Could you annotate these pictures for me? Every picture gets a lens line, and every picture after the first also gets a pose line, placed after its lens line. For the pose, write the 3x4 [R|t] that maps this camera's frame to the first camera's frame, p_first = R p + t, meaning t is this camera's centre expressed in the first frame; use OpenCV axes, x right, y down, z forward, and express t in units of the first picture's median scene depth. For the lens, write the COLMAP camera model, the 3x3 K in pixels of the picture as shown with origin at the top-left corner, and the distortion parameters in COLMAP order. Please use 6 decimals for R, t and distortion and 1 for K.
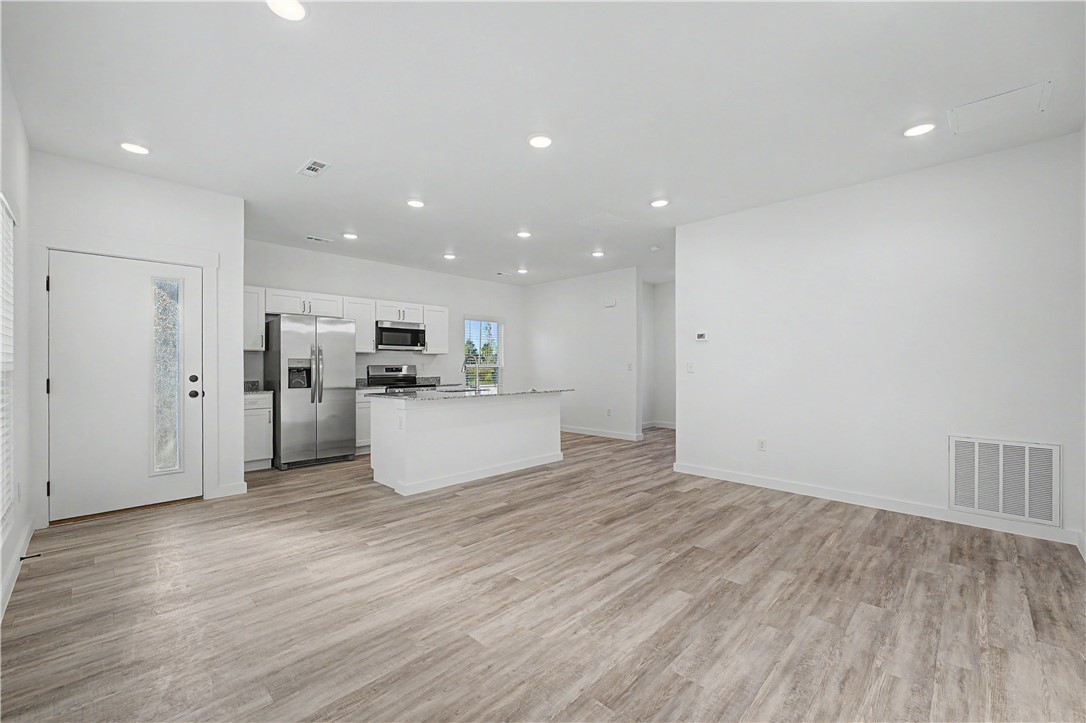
lens RADIAL K [[438.2, 0, 541.3], [0, 438.2, 367.2], [0, 0, 1]] dist [-0.004919, 0.001416]
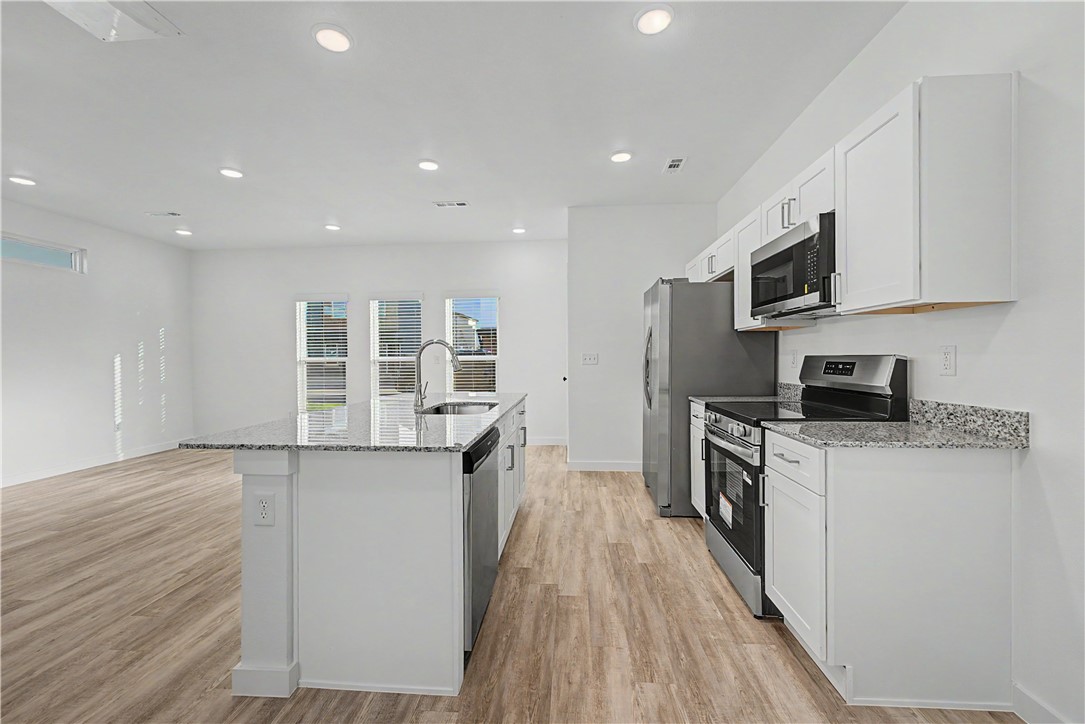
lens RADIAL K [[437.8, 0, 542.3], [0, 437.8, 364.3], [0, 0, 1]] dist [-0.004919, 0.001416]
pose [[-0.758395, 0.017275, -0.651567, 0.102390], [0.005331, 0.999780, 0.020303, -0.008782], [0.651774, 0.011924, -0.758320, 1.807463]]
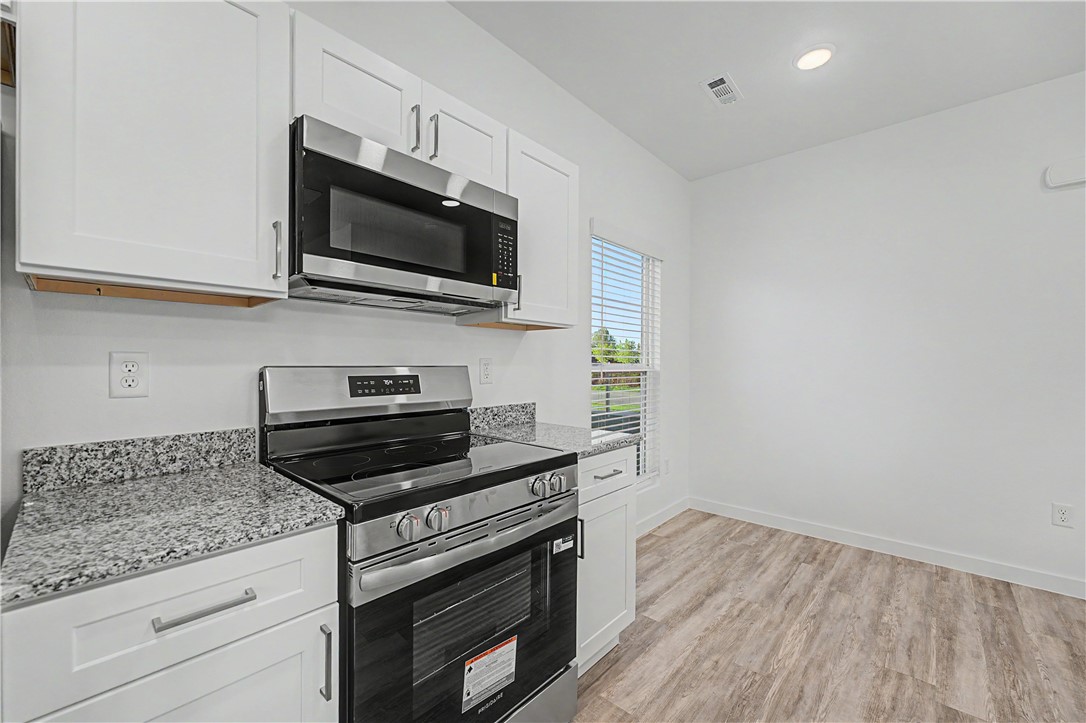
lens RADIAL K [[438.2, 0, 541.5], [0, 438.2, 365.6], [0, 0, 1]] dist [-0.004919, 0.001416]
pose [[0.999064, 0.004964, 0.042972, -0.429720], [-0.004969, 0.999988, 0.000005, -0.008043], [-0.042971, -0.000219, 0.999076, 1.241427]]
